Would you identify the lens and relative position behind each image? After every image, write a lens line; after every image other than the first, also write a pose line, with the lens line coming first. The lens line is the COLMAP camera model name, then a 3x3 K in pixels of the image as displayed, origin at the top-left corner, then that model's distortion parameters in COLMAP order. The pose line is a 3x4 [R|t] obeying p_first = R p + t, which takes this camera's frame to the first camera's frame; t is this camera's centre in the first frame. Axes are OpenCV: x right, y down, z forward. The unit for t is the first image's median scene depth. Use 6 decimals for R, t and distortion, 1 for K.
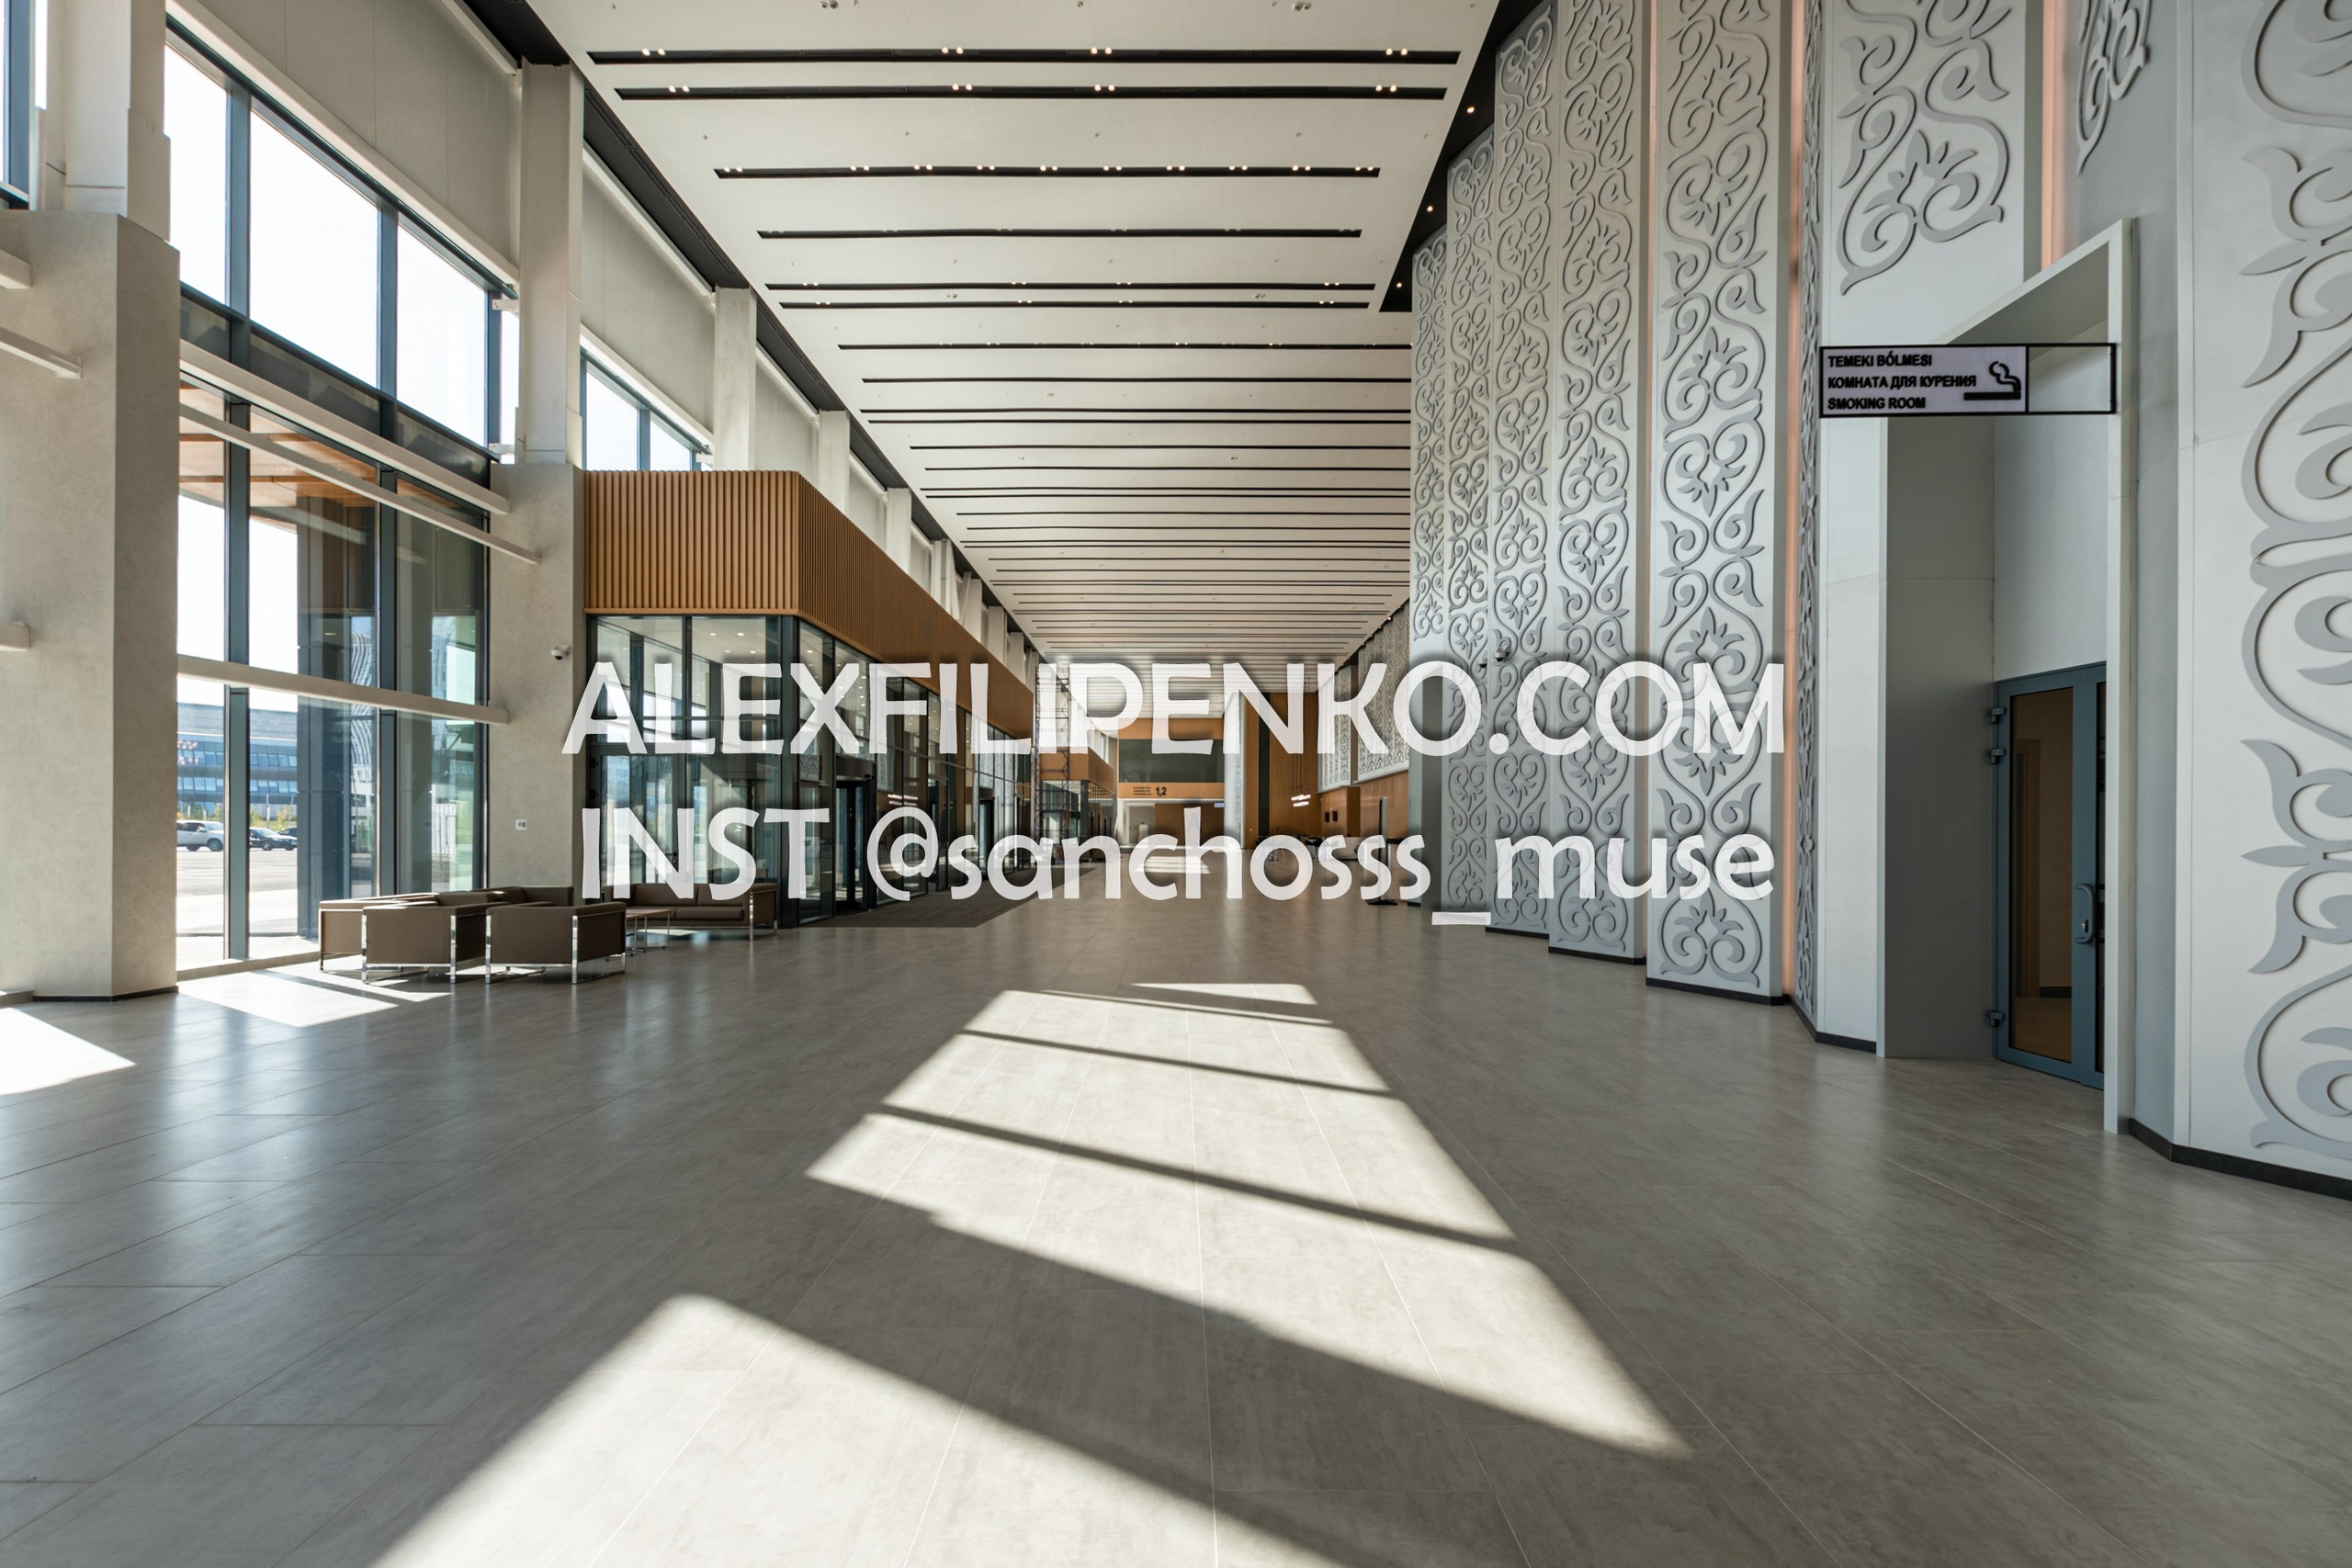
lens RADIAL K [[1036.4, 0, 1188.5], [0, 1036.4, 829.7], [0, 0, 1]] dist [0.010849, -0.001463]
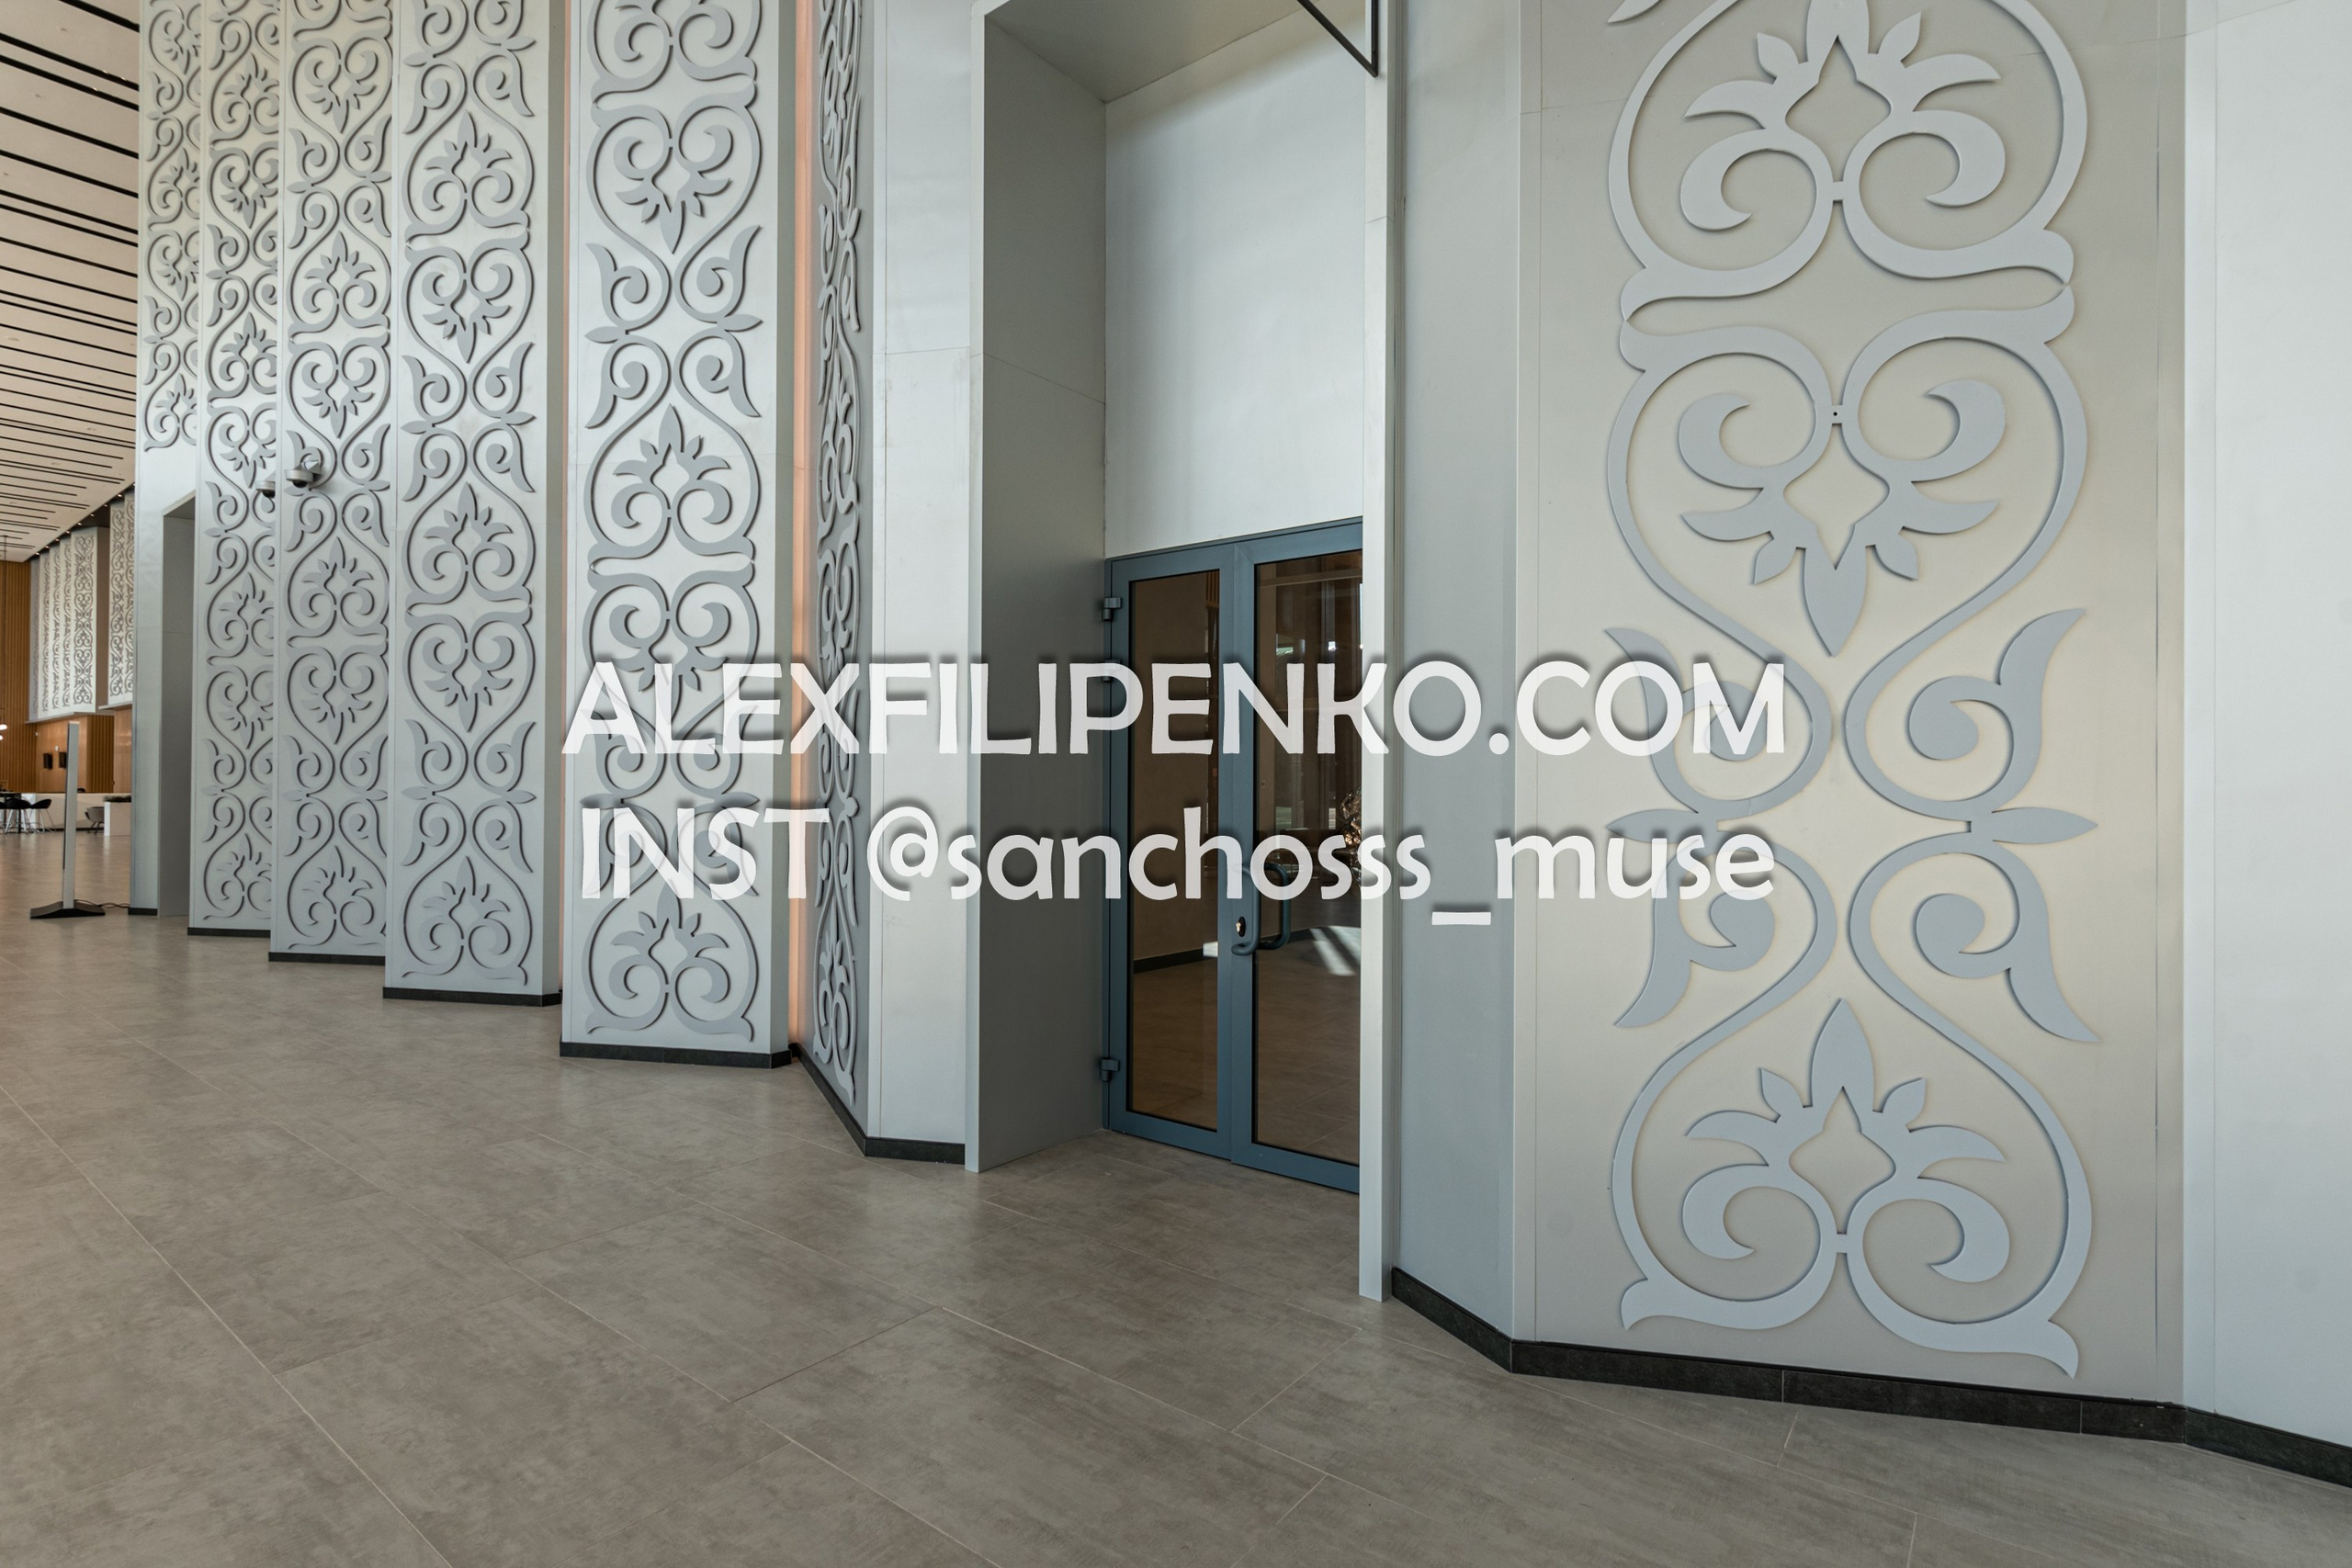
lens RADIAL K [[1075.1, 0, 1188.6], [0, 1075.1, 781.7], [0, 0, 1]] dist [0.007883, -0.002829]
pose [[0.599406, 0.002500, 0.800441, 0.180084], [-0.001810, 0.999997, -0.001768, 0.000598], [-0.800443, -0.000389, 0.599409, 0.384105]]
